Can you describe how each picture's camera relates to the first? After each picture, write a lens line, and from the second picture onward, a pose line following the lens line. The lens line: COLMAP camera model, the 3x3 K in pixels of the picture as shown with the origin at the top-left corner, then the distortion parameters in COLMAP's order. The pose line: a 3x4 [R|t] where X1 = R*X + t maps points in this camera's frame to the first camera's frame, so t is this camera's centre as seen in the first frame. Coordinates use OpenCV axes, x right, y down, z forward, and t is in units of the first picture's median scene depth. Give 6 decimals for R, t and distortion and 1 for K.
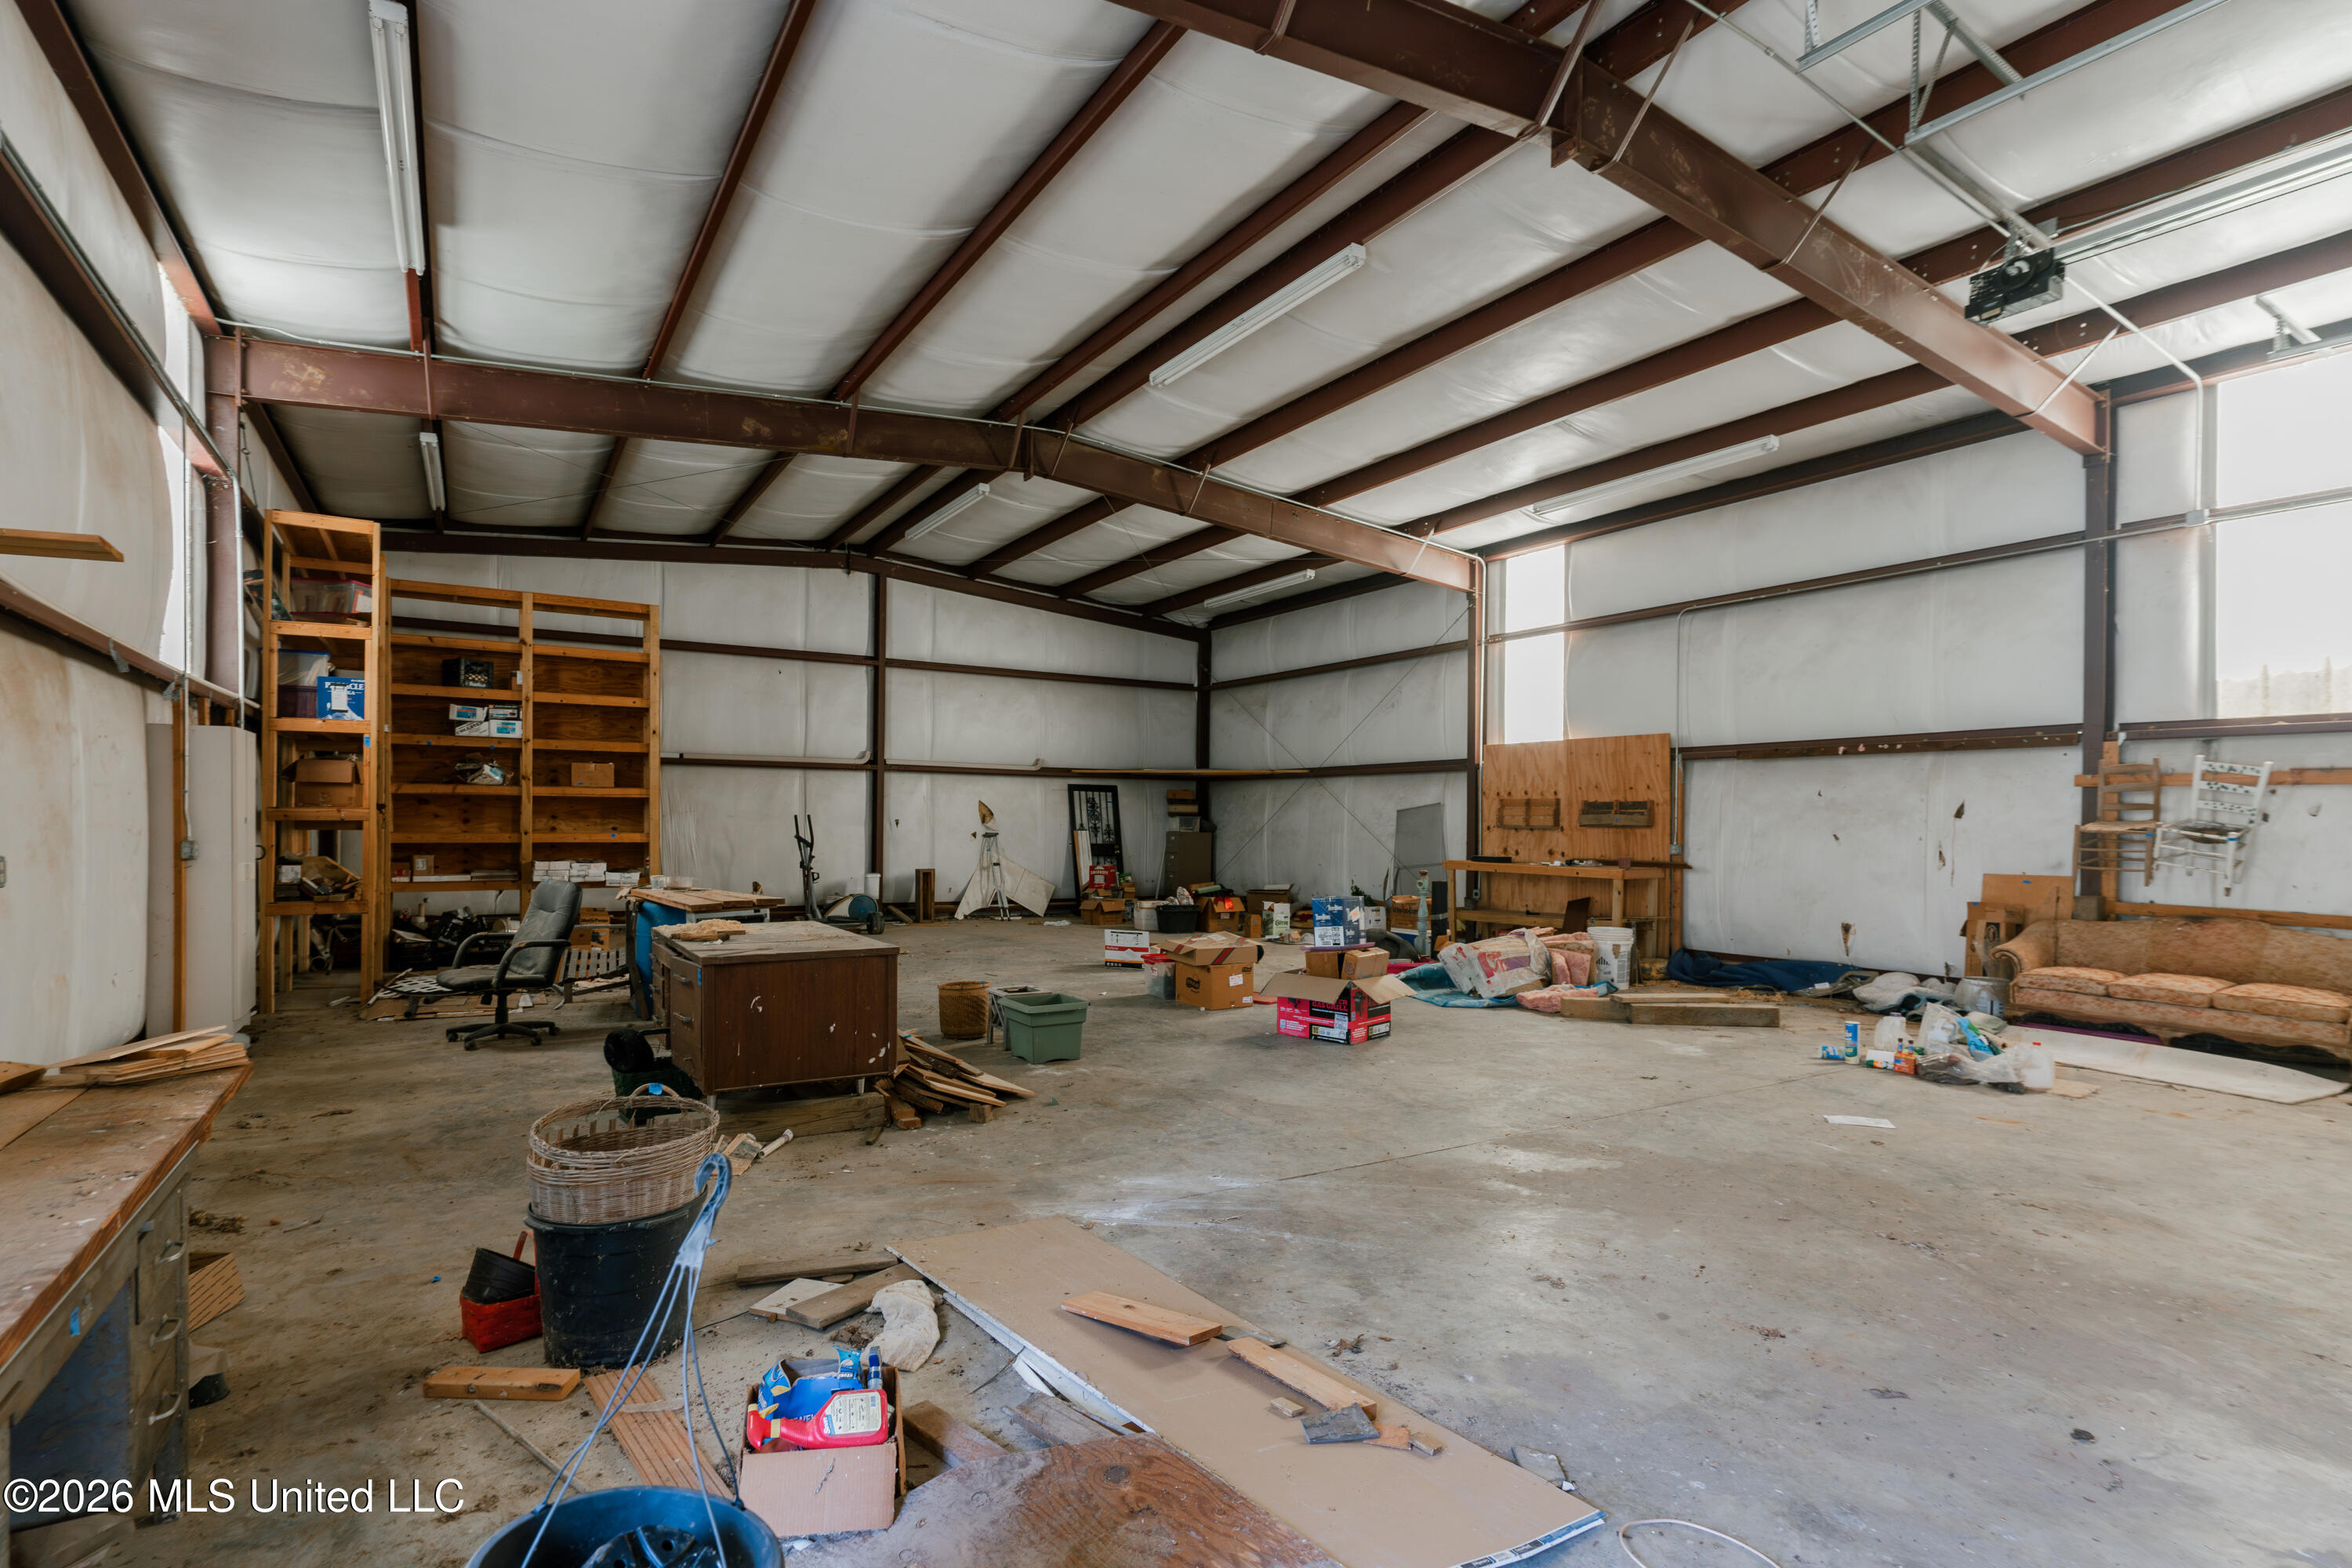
lens RADIAL K [[1133.9, 0, 1151.1], [0, 1133.9, 829.5], [0, 0, 1]] dist [0.000152, 0.000110]
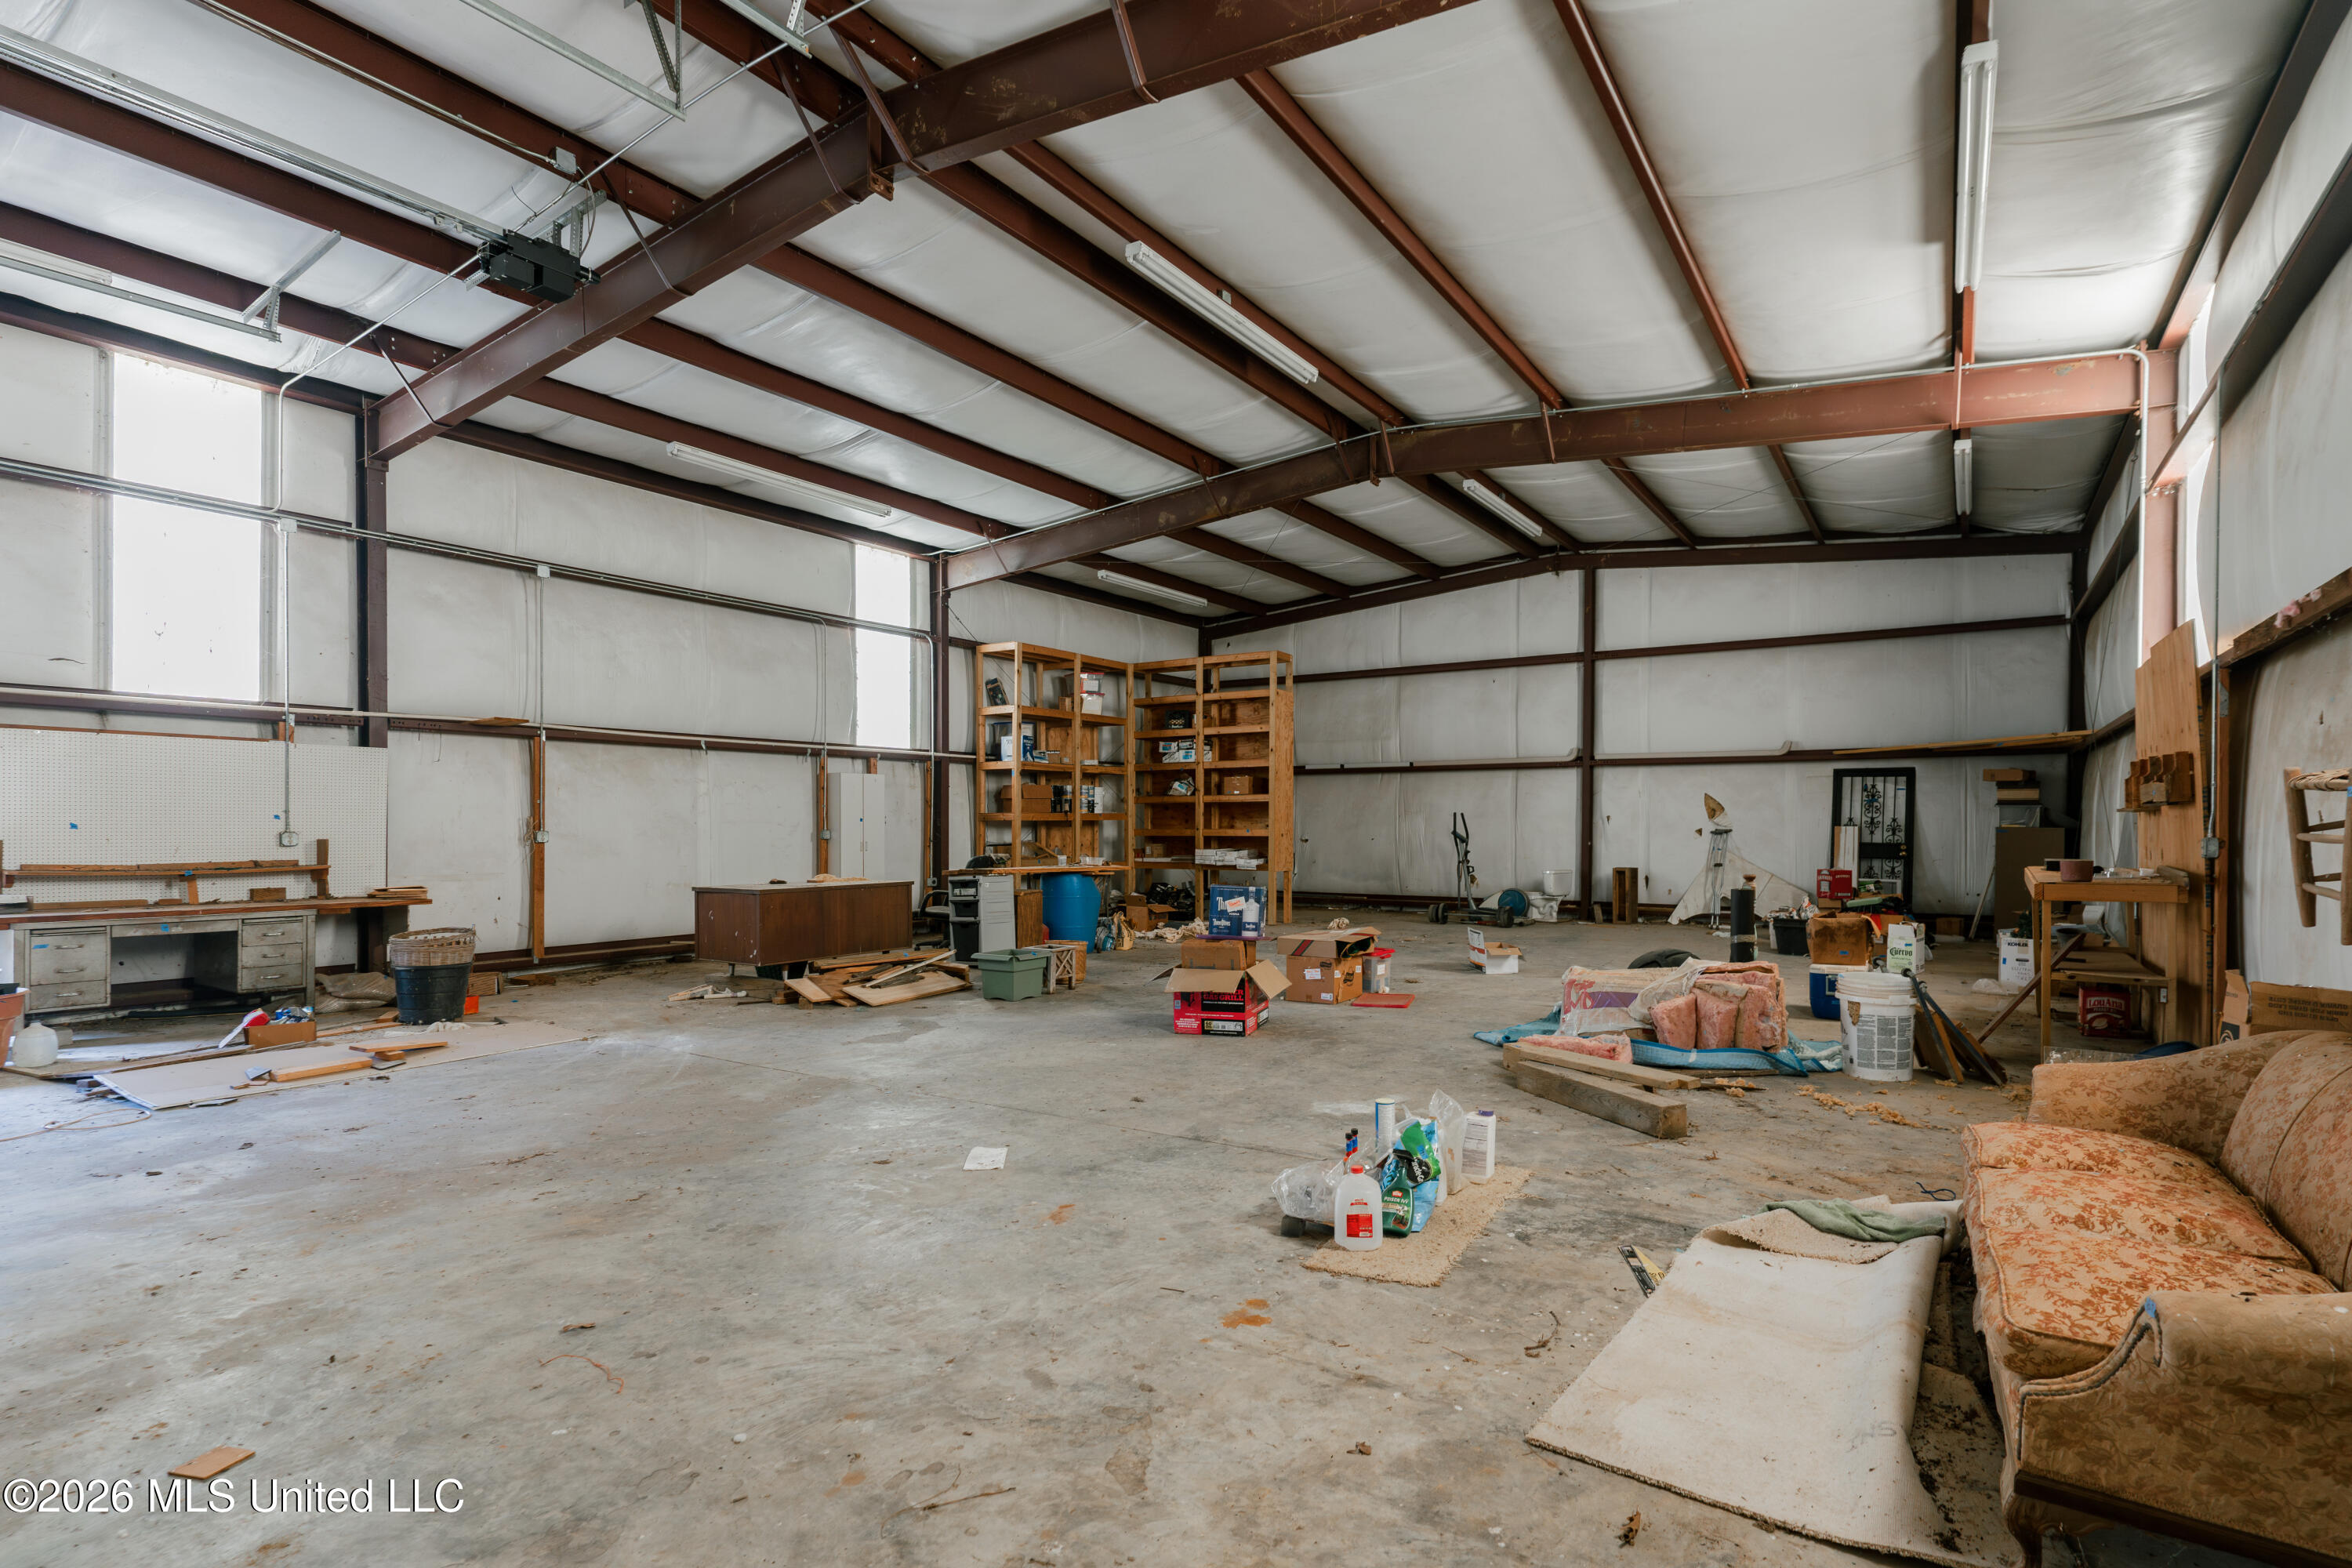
lens RADIAL K [[1143.4, 0, 1239.1], [0, 1143.4, 825.9], [0, 0, 1]] dist [-0.001216, 0.000465]
pose [[0.460574, -0.008620, -0.887579, 0.680722], [0.000844, 0.999957, -0.009274, 0.011619], [0.887621, 0.003522, 0.460562, 0.368059]]
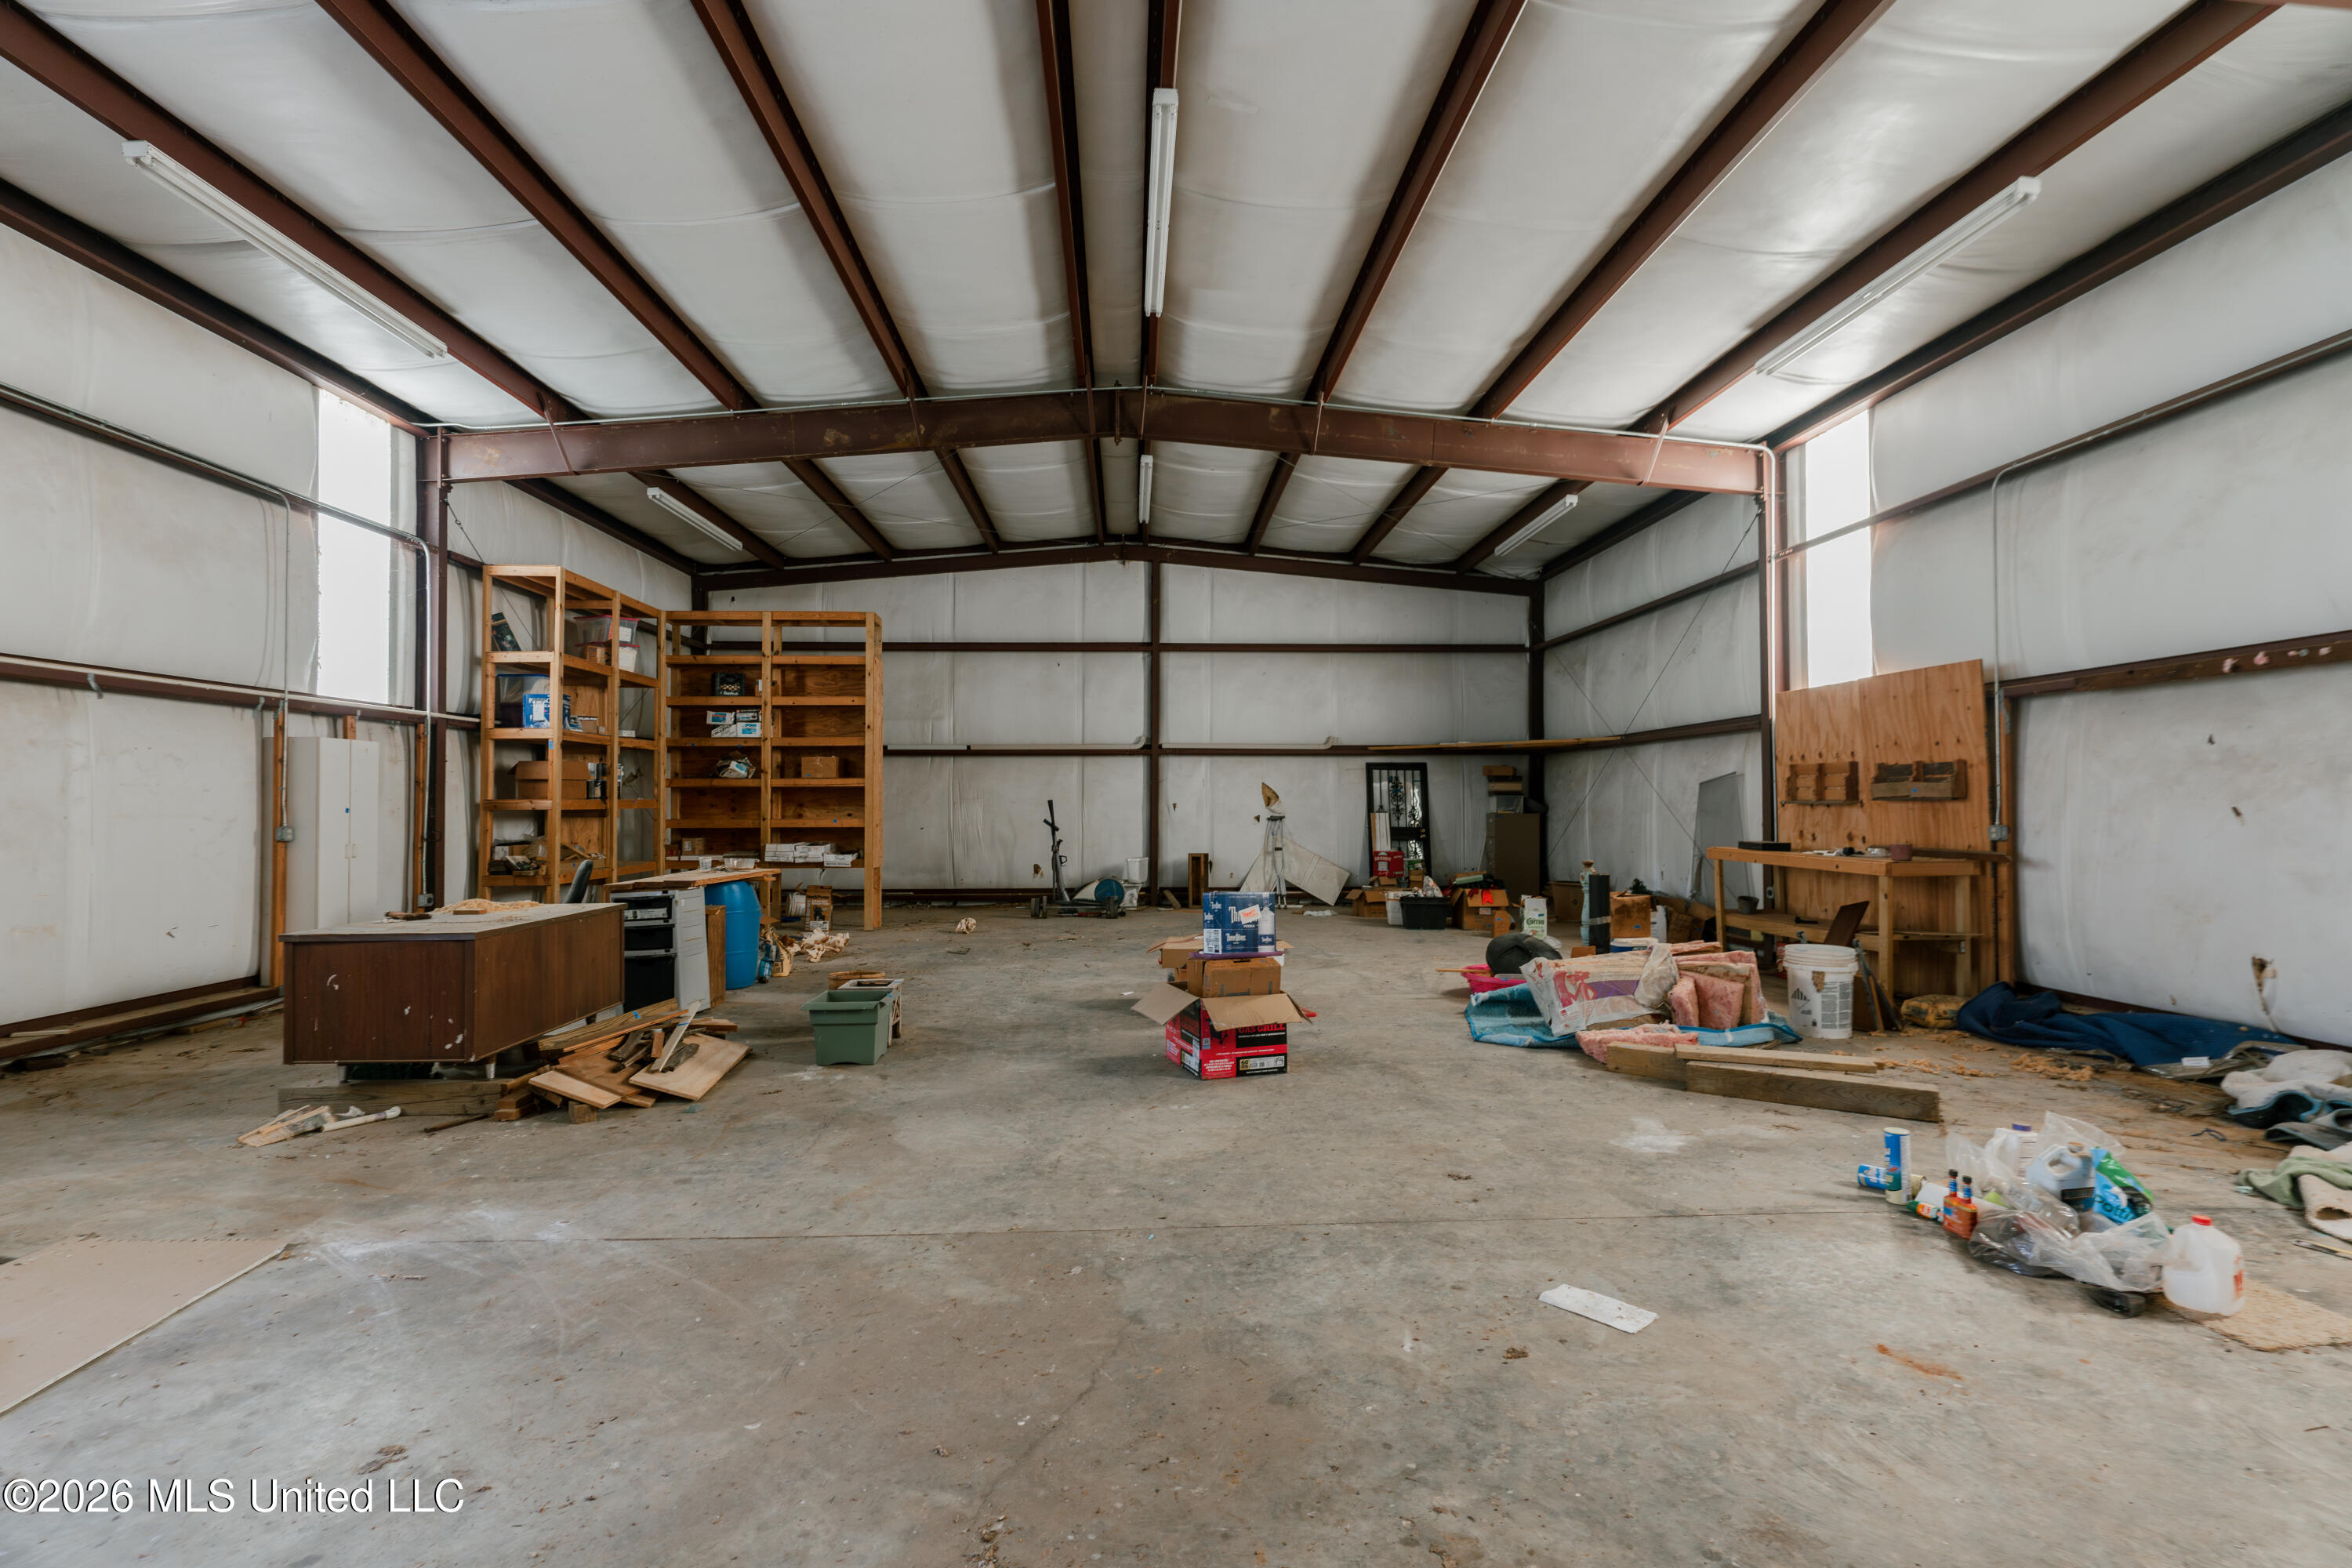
lens RADIAL K [[1118.4, 0, 1179.1], [0, 1118.4, 778.2], [0, 0, 1]] dist [0.002046, 0.001349]
pose [[0.880166, -0.024014, -0.474058, 0.335843], [0.008828, 0.999375, -0.034232, 0.003707], [0.474583, 0.025945, 0.879828, 0.186456]]
